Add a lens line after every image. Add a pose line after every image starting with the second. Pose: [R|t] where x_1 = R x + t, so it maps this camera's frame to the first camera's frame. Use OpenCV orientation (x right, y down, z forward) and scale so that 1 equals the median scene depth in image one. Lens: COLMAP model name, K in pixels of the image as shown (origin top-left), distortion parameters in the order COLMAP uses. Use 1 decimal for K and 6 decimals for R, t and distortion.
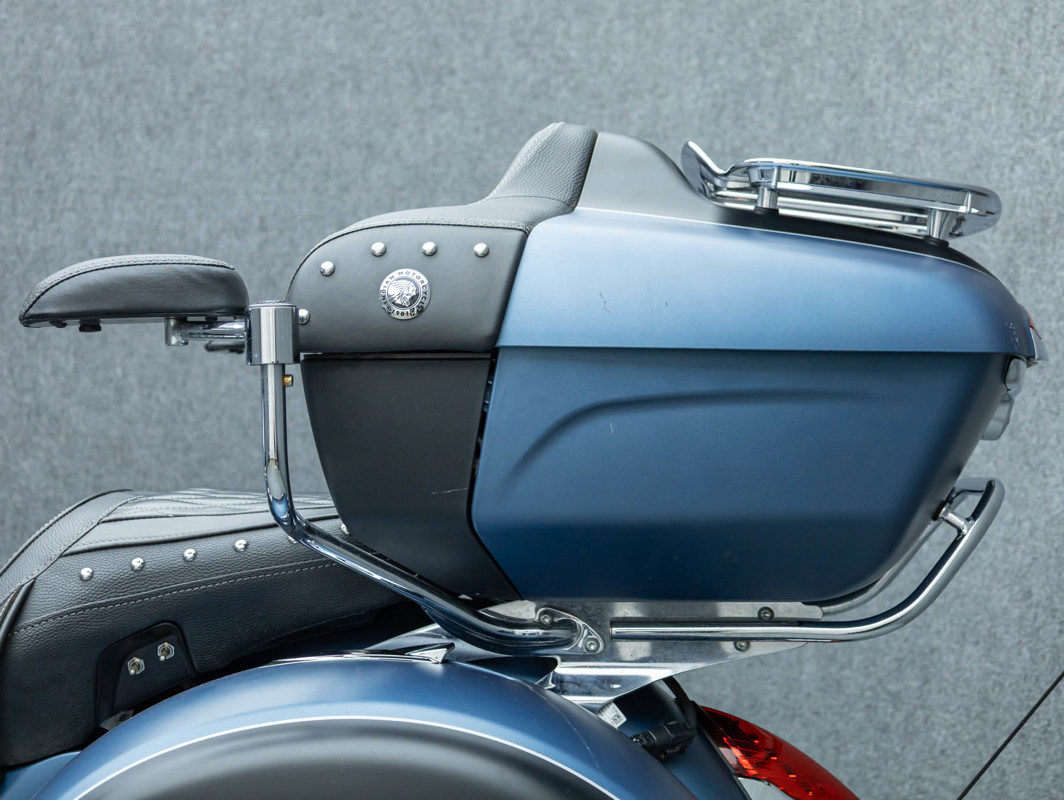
lens RADIAL K [[1975.8, 0, 667.7], [0, 1975.8, 373.1], [0, 0, 1]] dist [-0.009822, 0.000000]
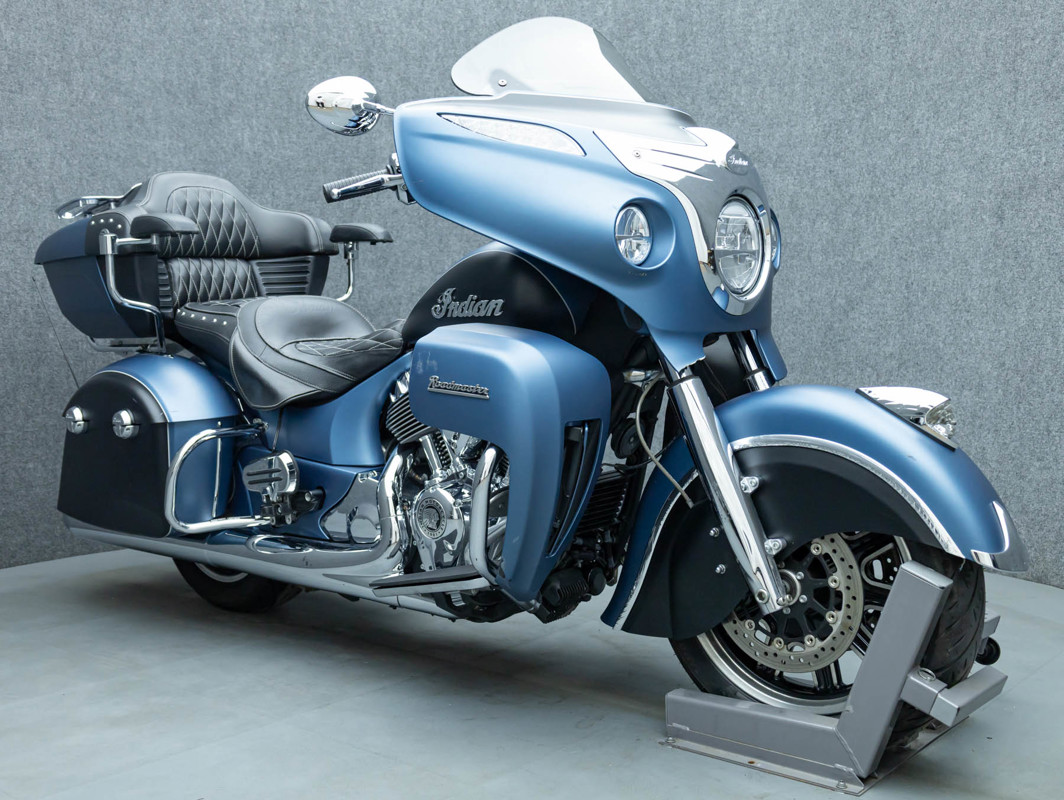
lens RADIAL K [[1245.4, 0, 539.6], [0, 1245.4, 428.6], [0, 0, 1]] dist [-0.042506, 0.000000]
pose [[0.996776, 0.003120, 0.080171, -0.420816], [-0.010182, 0.996083, 0.087831, 0.067343], [-0.079583, -0.088364, 0.992904, -0.297429]]
